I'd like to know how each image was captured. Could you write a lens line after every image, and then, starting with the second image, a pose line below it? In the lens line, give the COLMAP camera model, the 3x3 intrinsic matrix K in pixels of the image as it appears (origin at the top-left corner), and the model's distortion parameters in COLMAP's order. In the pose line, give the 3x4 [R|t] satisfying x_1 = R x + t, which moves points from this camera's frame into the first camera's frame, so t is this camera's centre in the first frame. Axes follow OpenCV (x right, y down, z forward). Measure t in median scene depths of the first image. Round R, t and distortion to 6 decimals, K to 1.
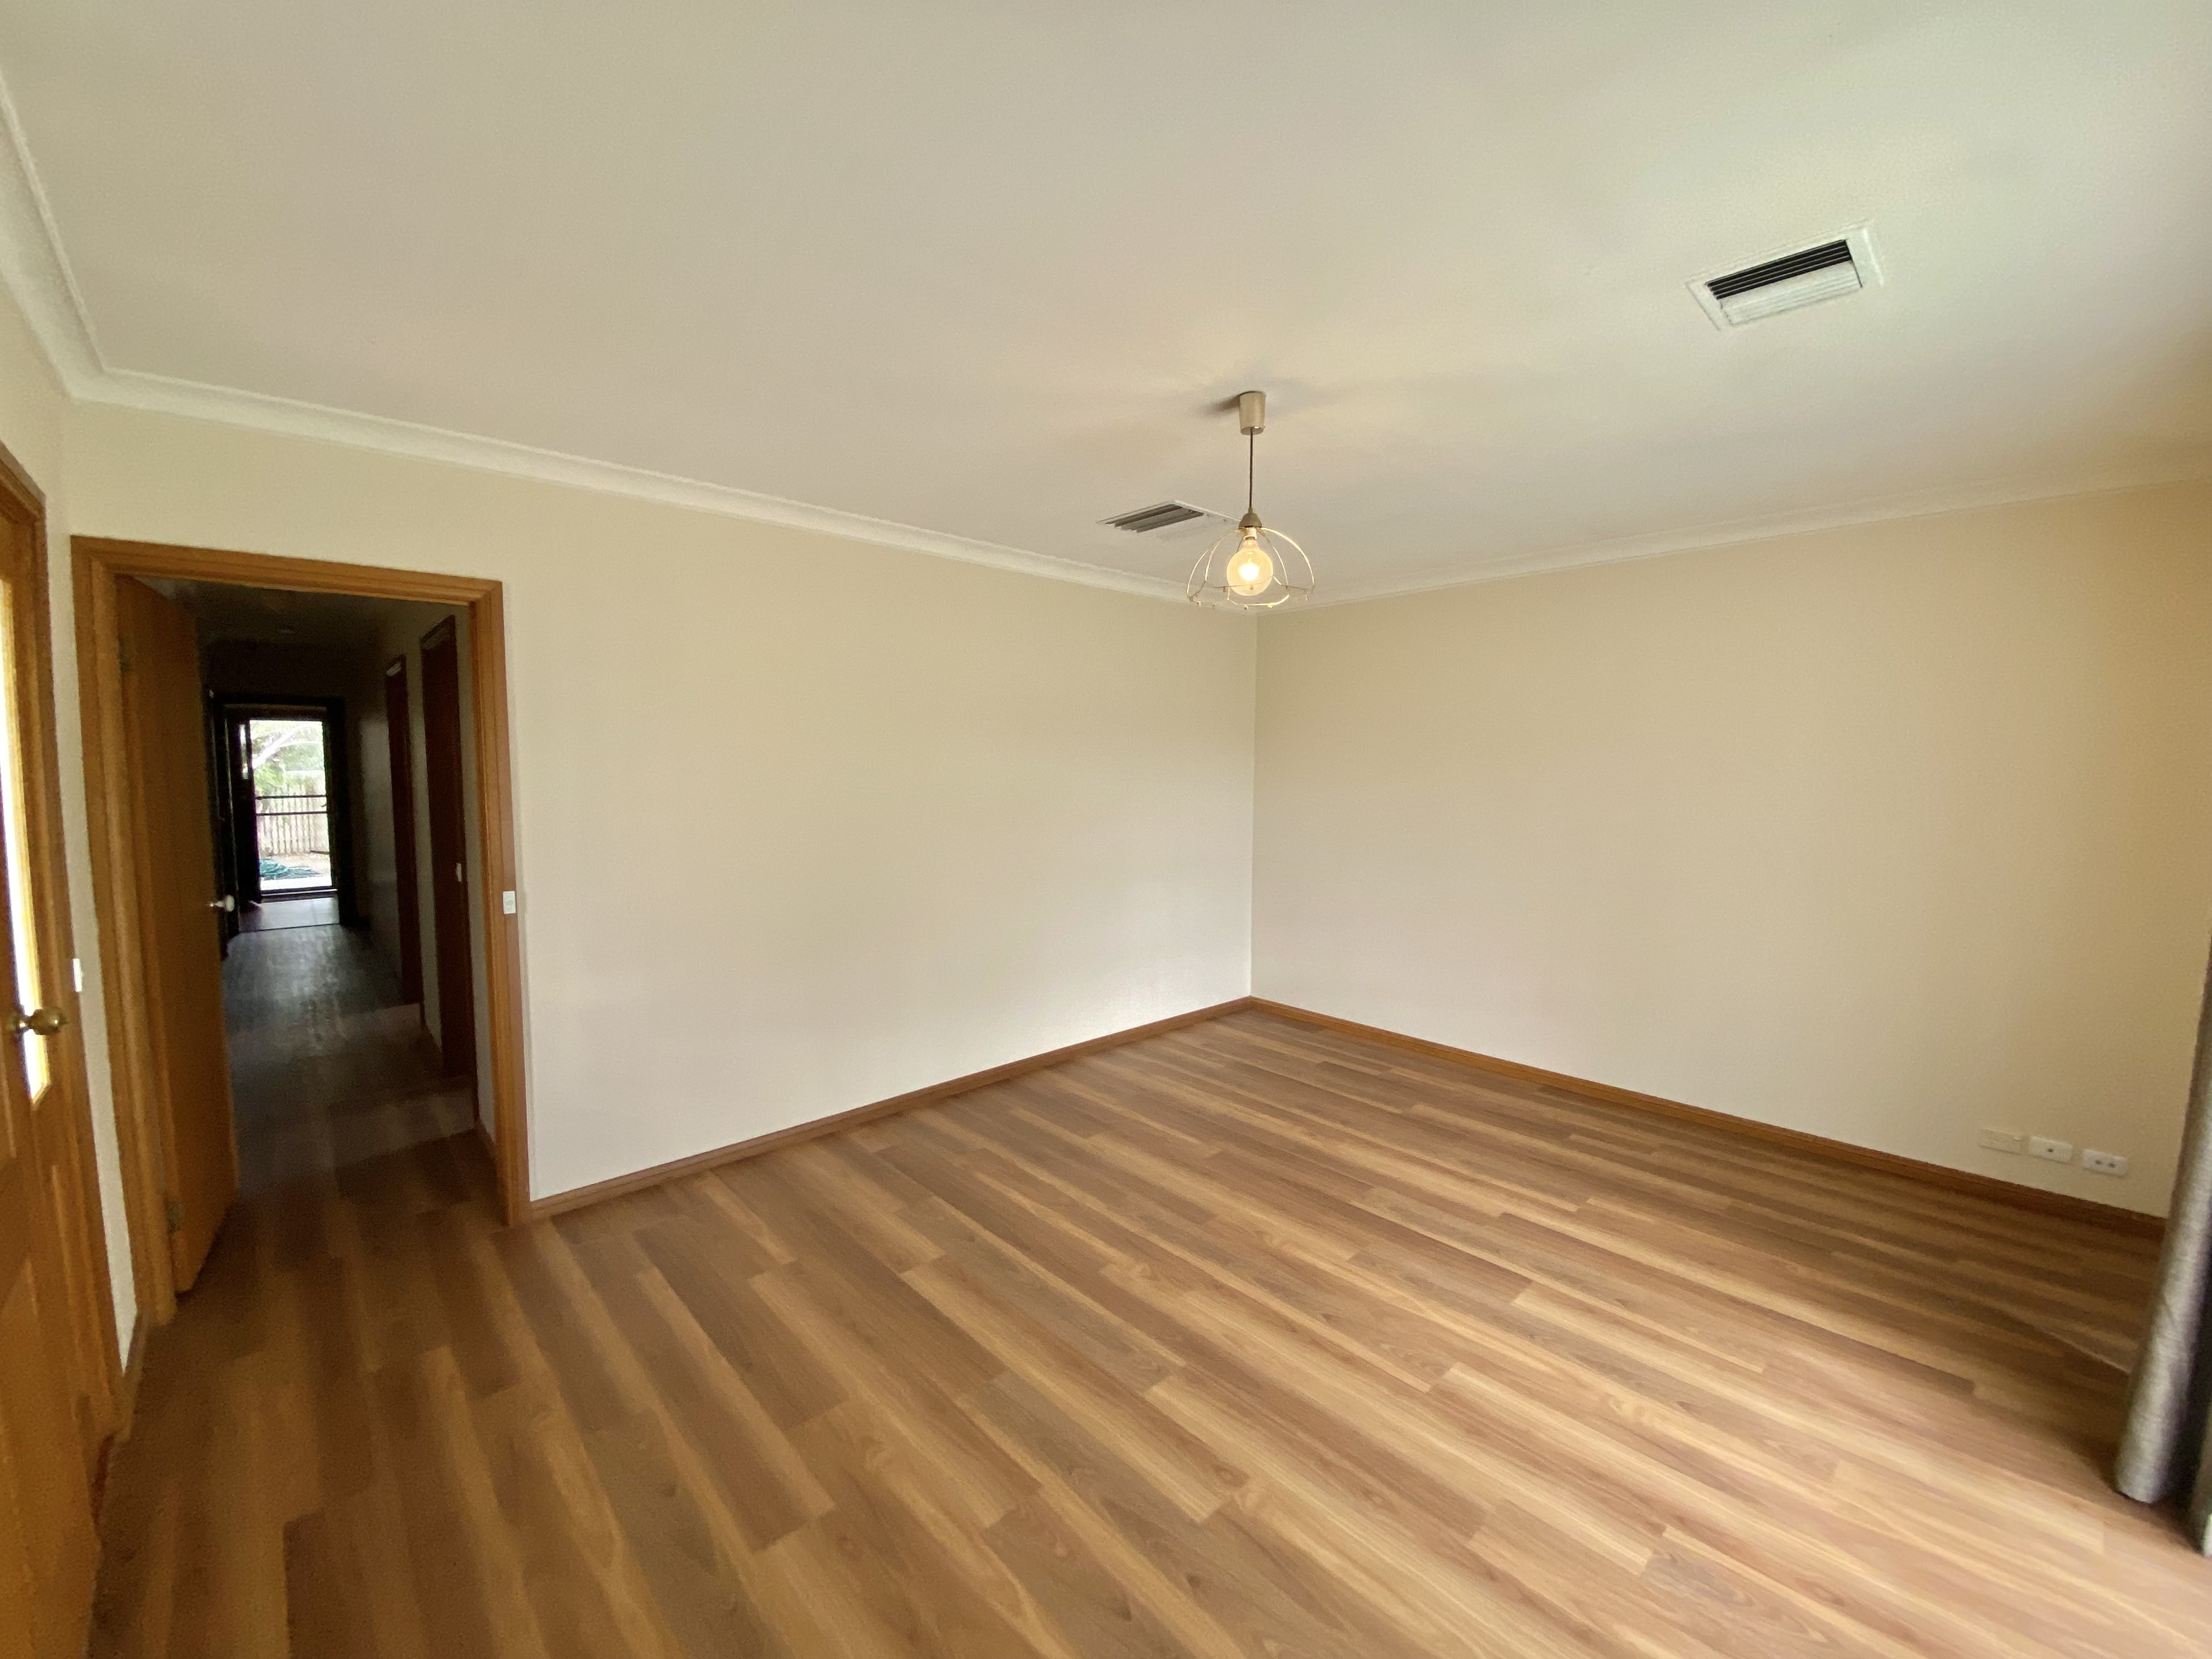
lens RADIAL K [[889.6, 0, 1116.8], [0, 889.6, 828.3], [0, 0, 1]] dist [-0.000126, -0.005109]
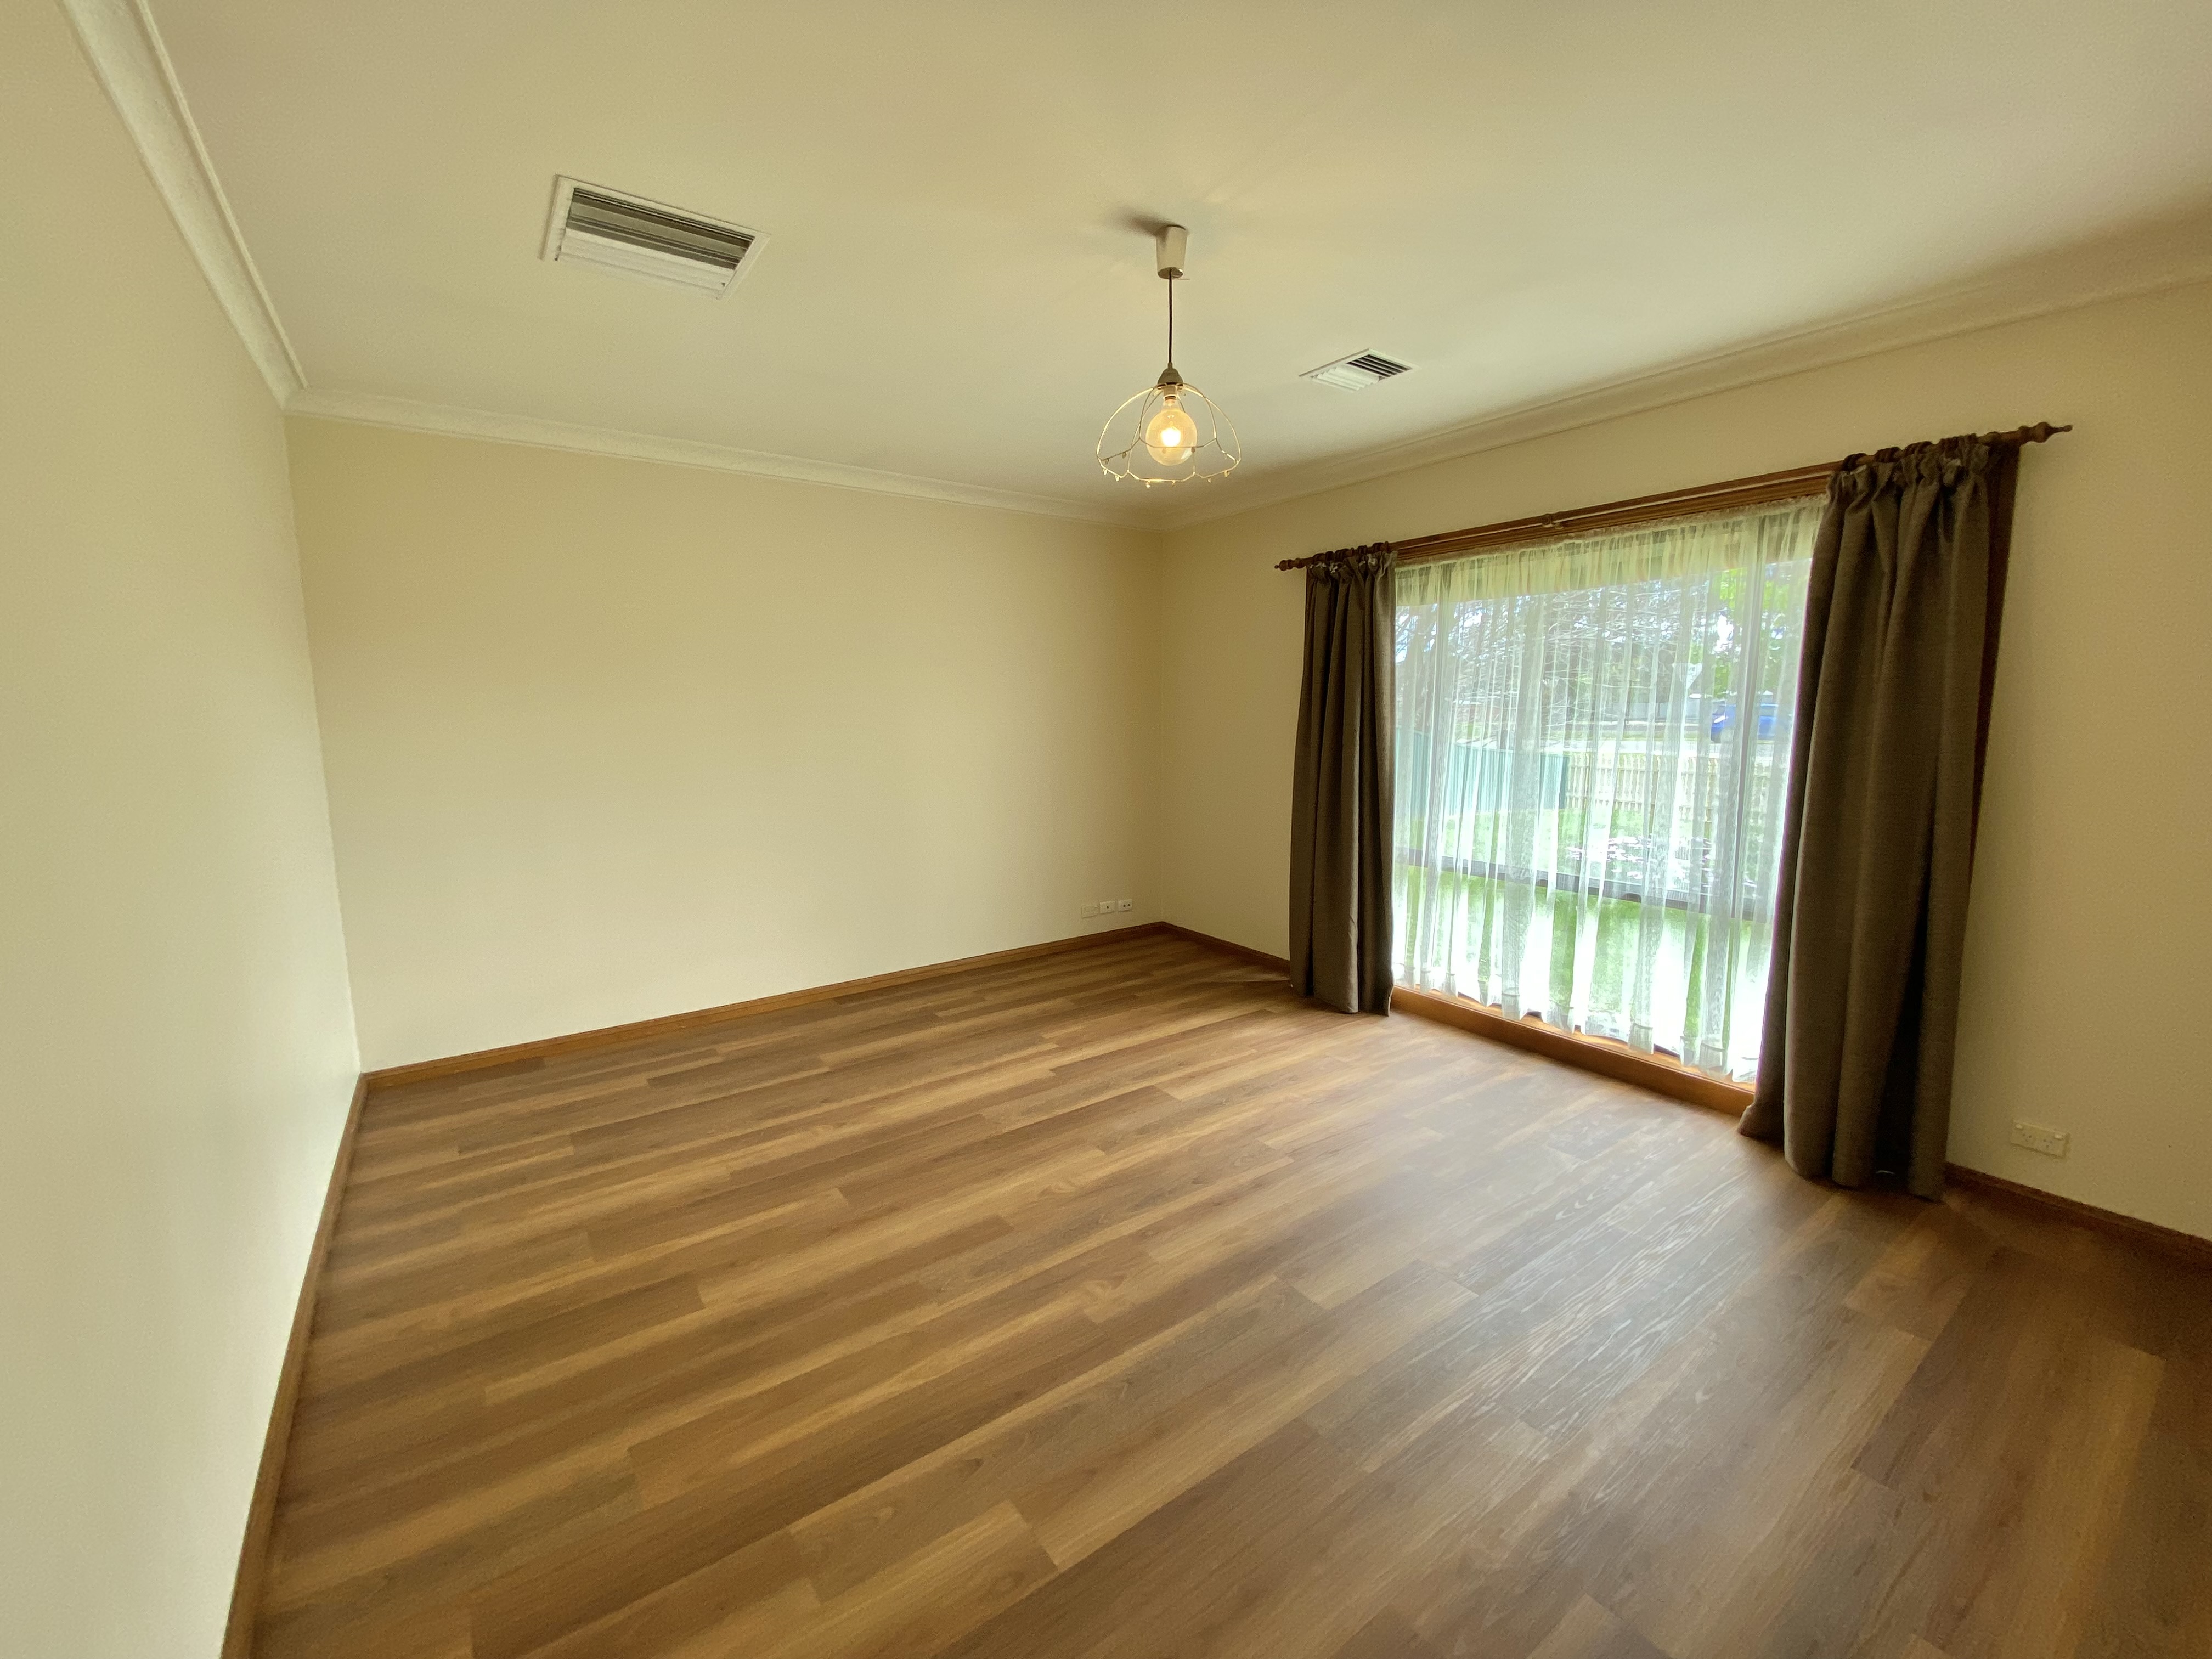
lens RADIAL K [[889.6, 0, 1105.1], [0, 889.6, 812.2], [0, 0, 1]] dist [-0.000126, -0.005109]
pose [[0.147135, -0.133999, 0.979998, -0.581897], [0.092109, 0.988332, 0.121309, -0.019501], [-0.984818, 0.072417, 0.157760, 0.695891]]
